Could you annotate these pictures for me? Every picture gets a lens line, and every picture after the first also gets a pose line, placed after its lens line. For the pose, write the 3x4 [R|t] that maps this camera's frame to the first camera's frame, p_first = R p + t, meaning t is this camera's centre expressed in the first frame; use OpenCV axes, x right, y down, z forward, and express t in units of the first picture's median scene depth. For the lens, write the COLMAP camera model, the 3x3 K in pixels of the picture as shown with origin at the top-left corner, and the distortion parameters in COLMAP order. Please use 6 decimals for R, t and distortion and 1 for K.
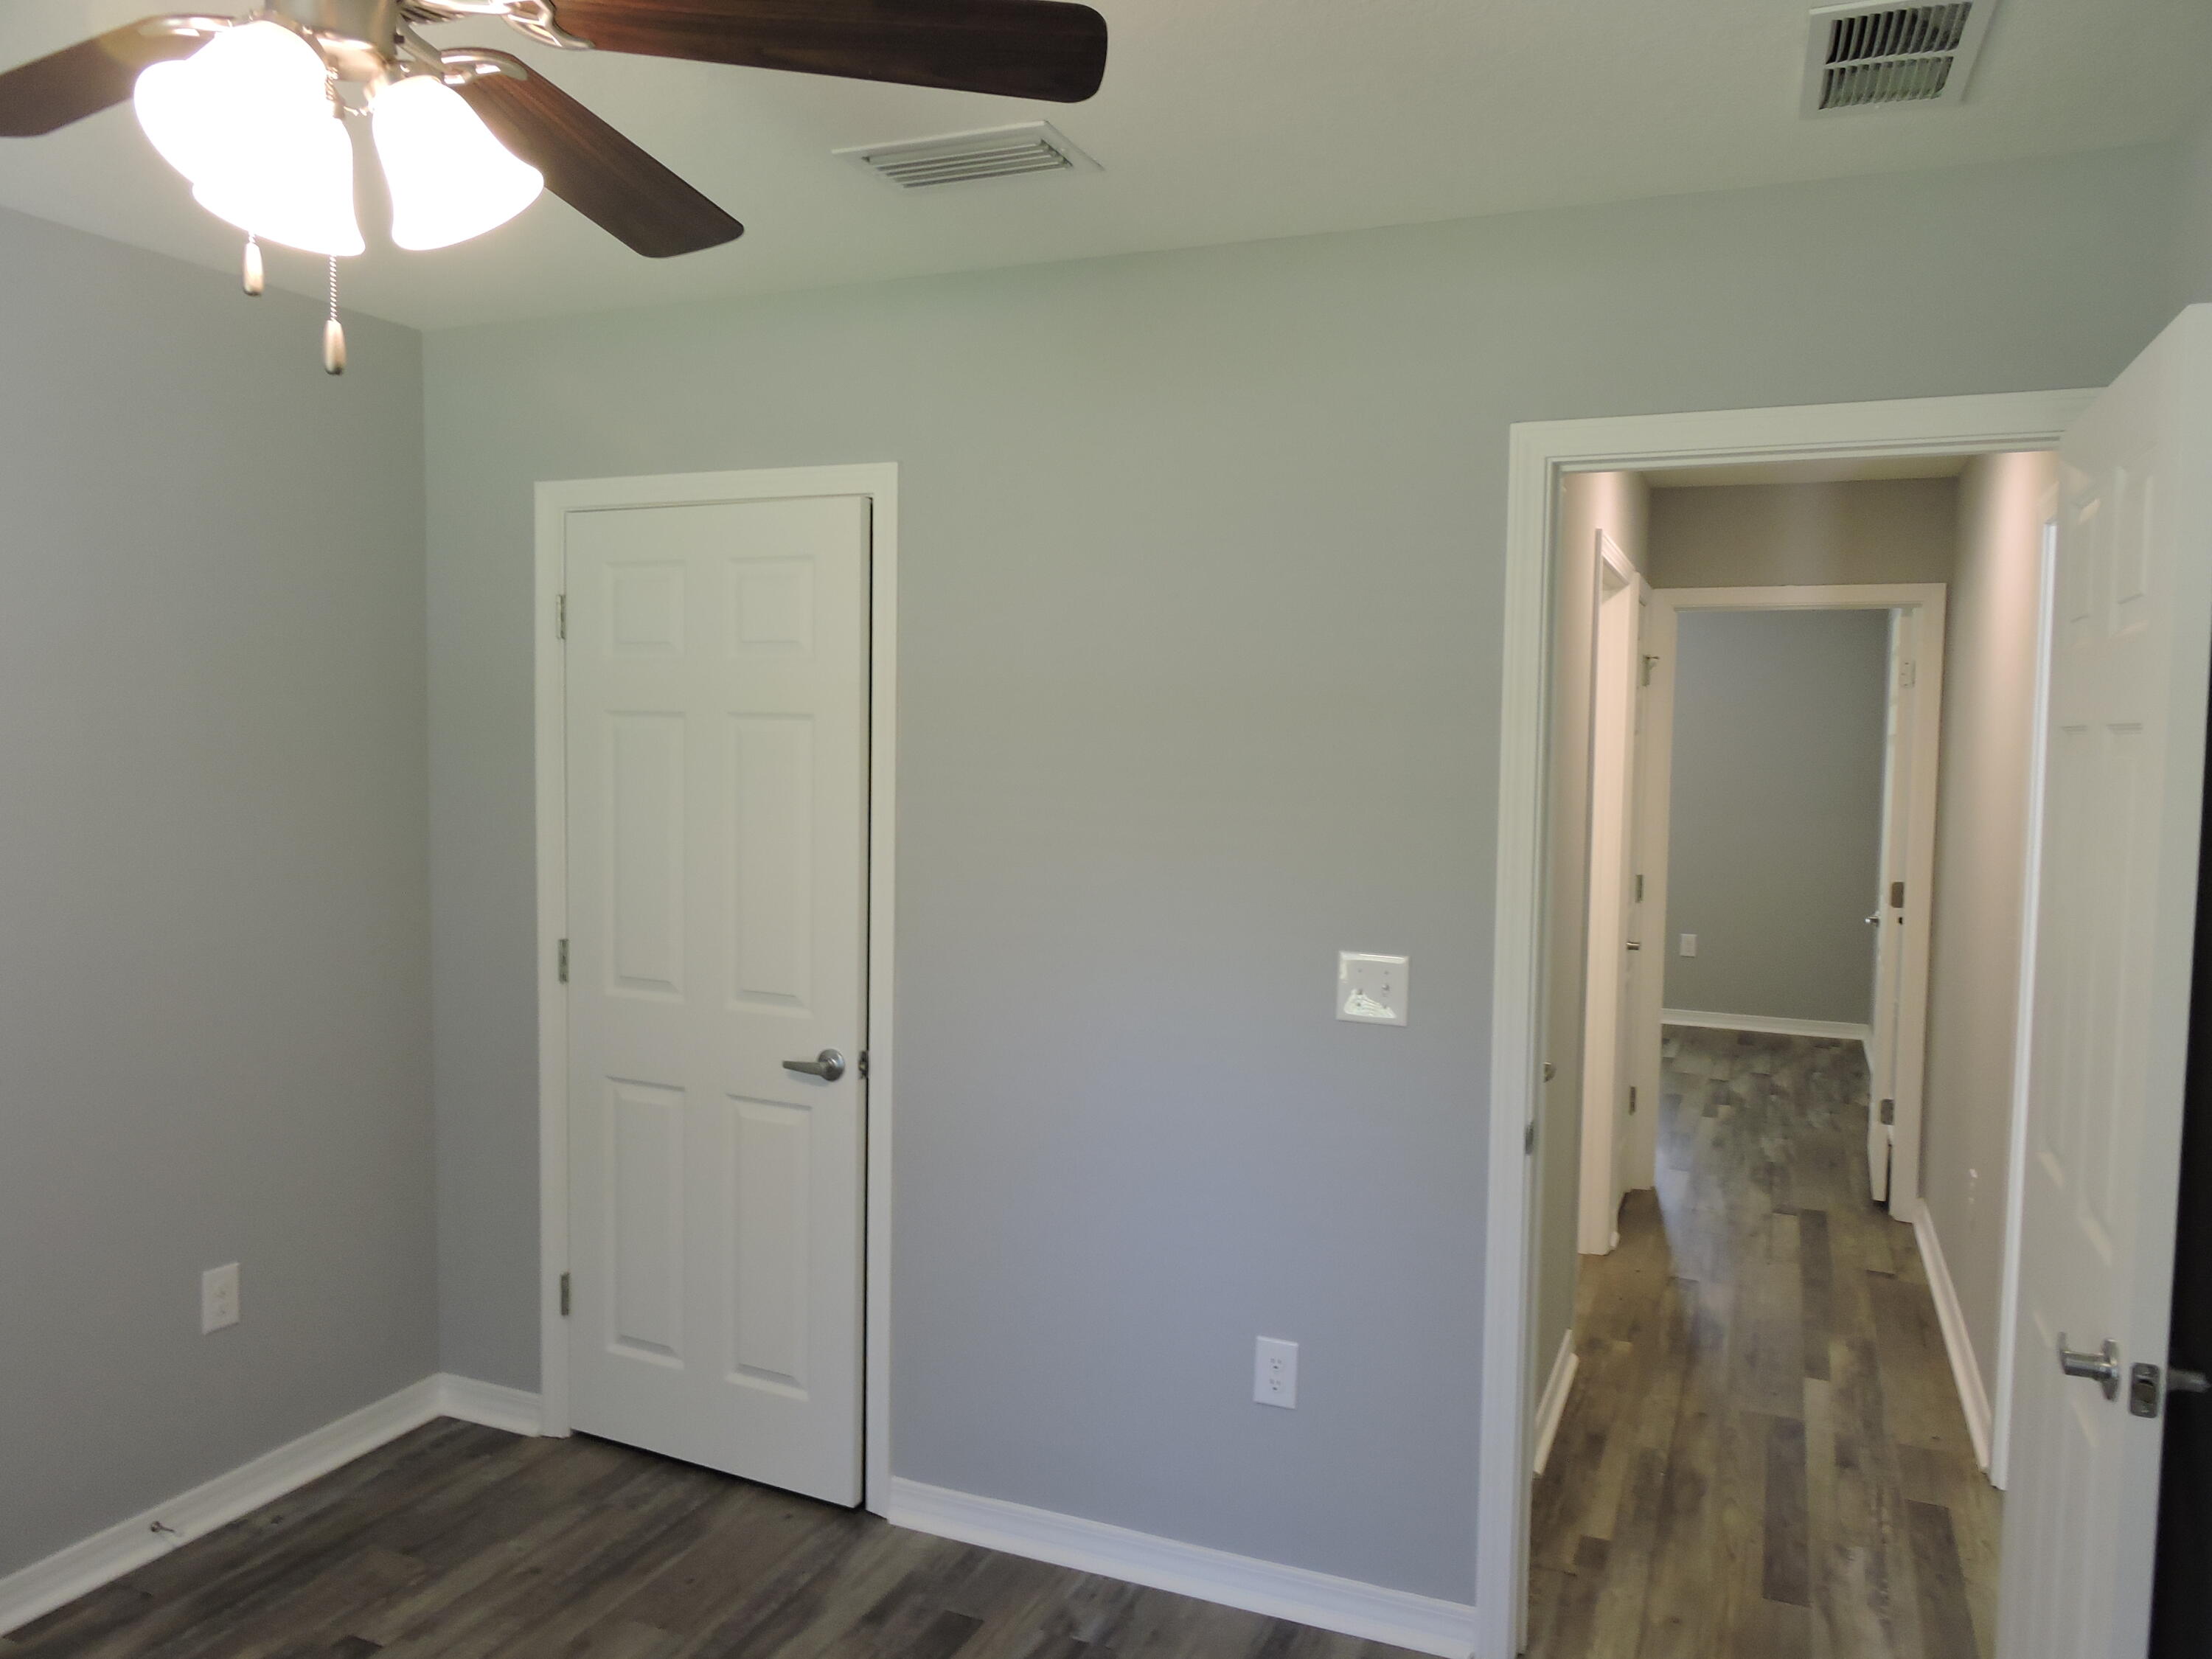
lens RADIAL K [[1585.4, 0, 1106.0], [0, 1585.4, 829.5], [0, 0, 1]] dist [0.001158, -0.008380]
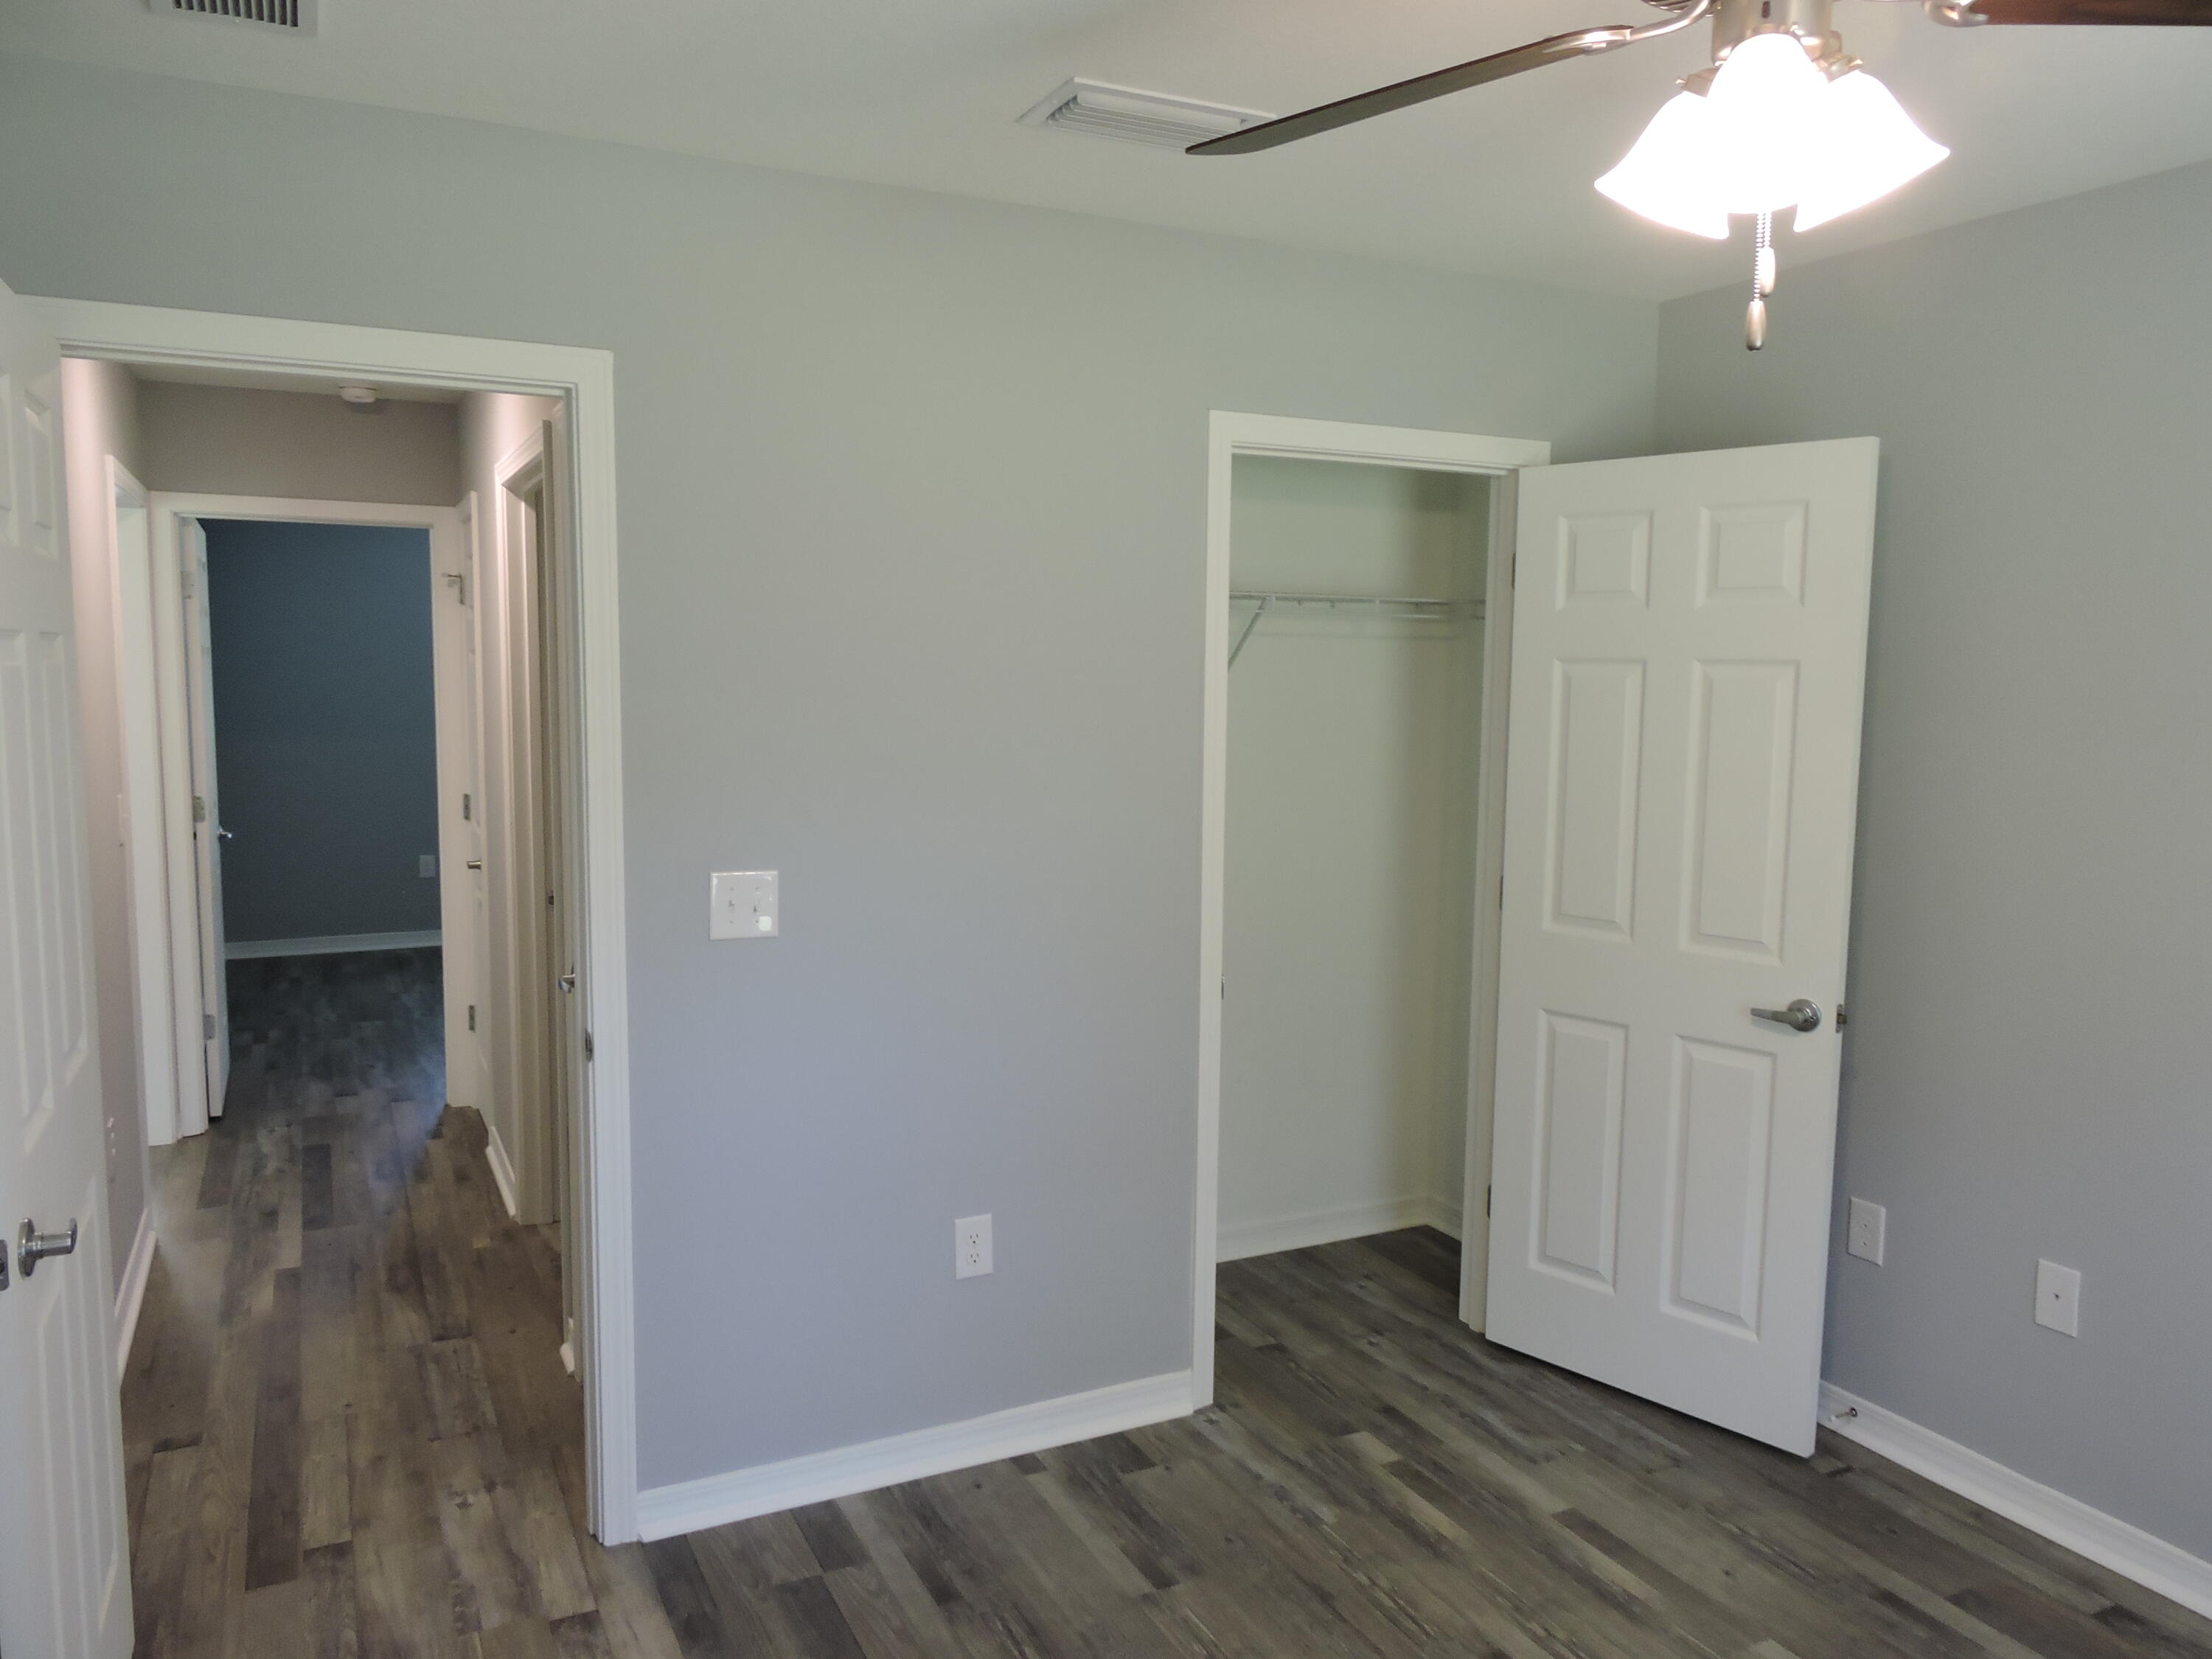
lens RADIAL K [[1585.4, 0, 1106.0], [0, 1585.4, 829.5], [0, 0, 1]] dist [0.001158, -0.008380]
pose [[-0.644165, 0.053164, -0.763037, 0.895947], [-0.071411, 0.989044, 0.129197, -0.112986], [0.761546, 0.137713, -0.633311, 2.061285]]
